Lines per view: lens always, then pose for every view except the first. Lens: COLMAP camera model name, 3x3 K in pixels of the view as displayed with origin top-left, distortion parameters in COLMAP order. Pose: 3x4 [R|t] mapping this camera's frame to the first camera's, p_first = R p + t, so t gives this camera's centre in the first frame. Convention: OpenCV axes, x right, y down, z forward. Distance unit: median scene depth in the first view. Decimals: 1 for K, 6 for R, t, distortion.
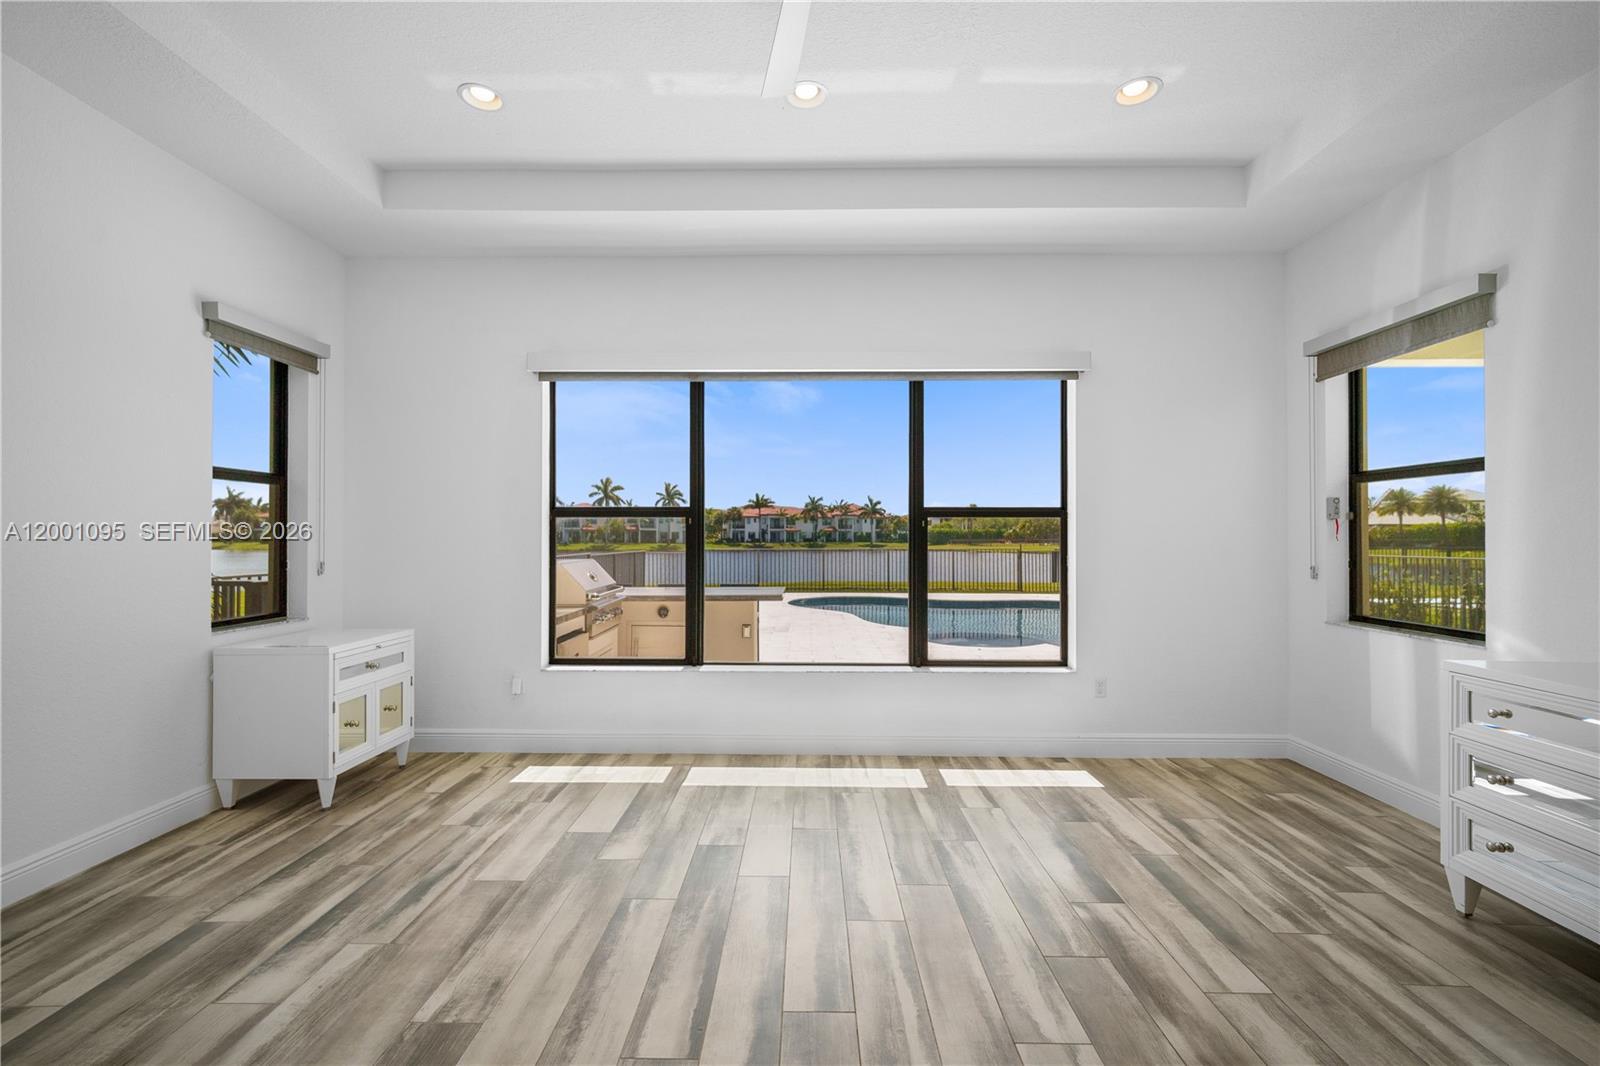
lens RADIAL K [[701.4, 0, 801.7], [0, 701.4, 540.4], [0, 0, 1]] dist [0.000360, 0.000170]
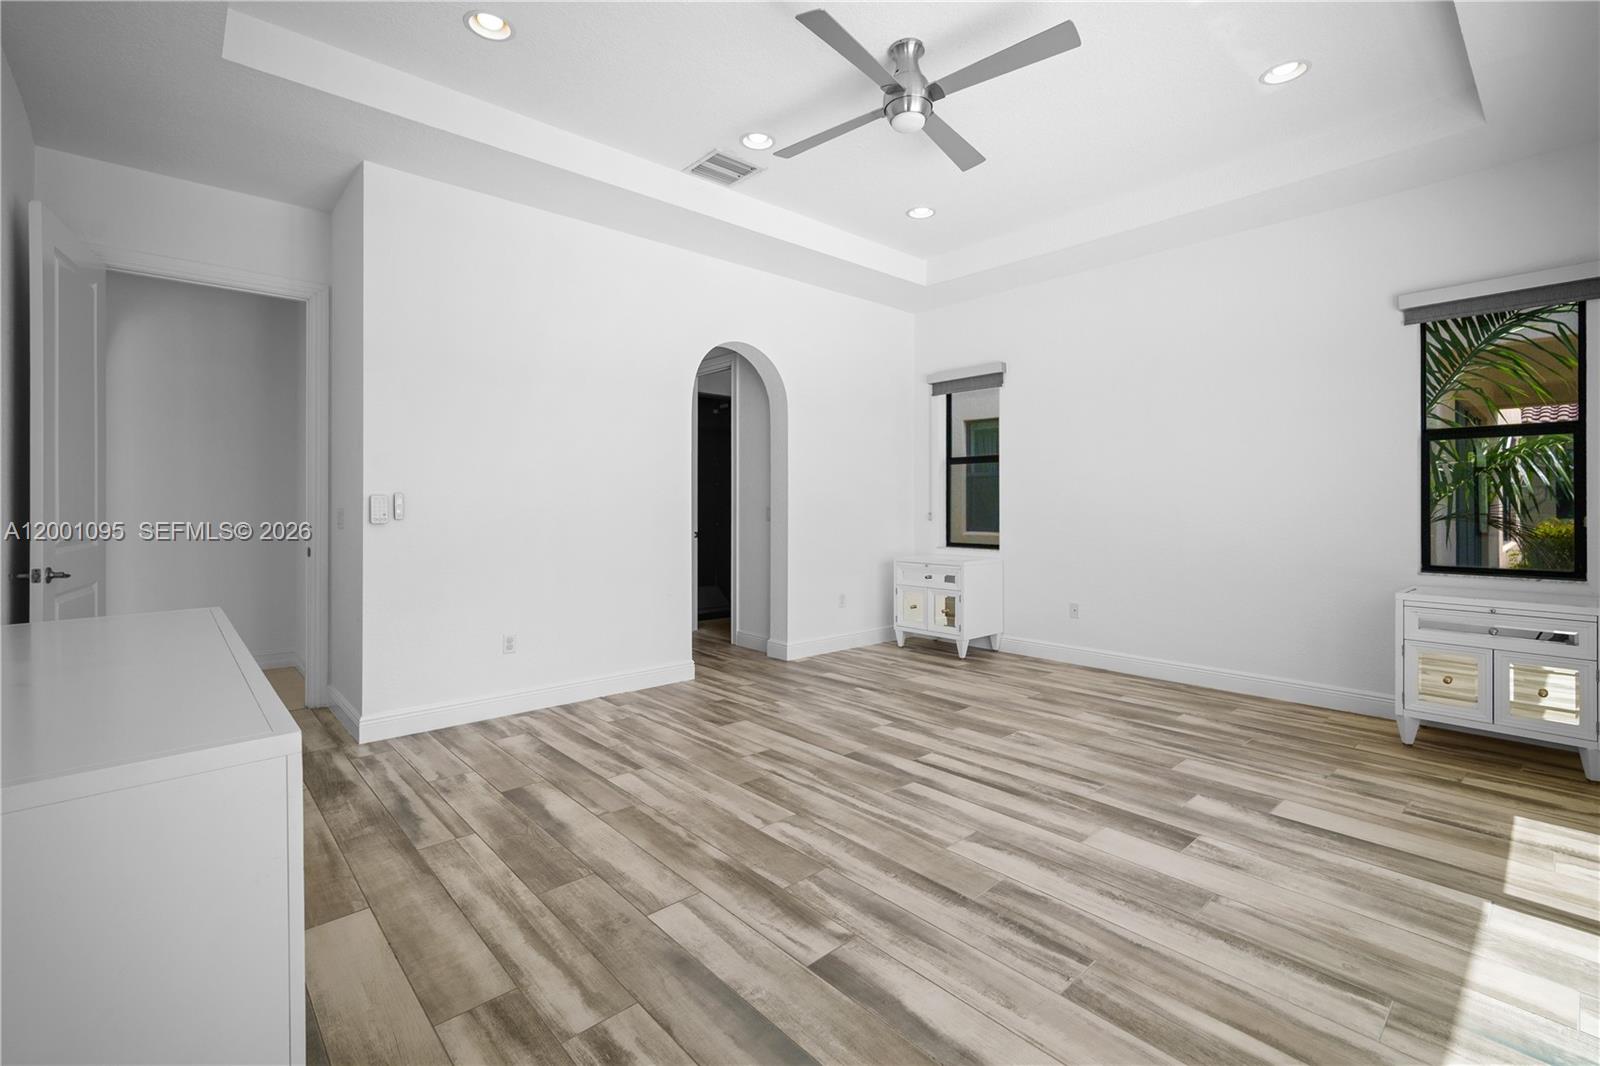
lens RADIAL K [[701.4, 0, 801.7], [0, 701.4, 540.4], [0, 0, 1]] dist [0.000360, 0.000170]
pose [[-0.729498, 0.036939, -0.682984, 1.014829], [-0.004052, 0.998290, 0.058319, 0.016569], [0.683971, 0.045311, -0.728101, 1.606636]]
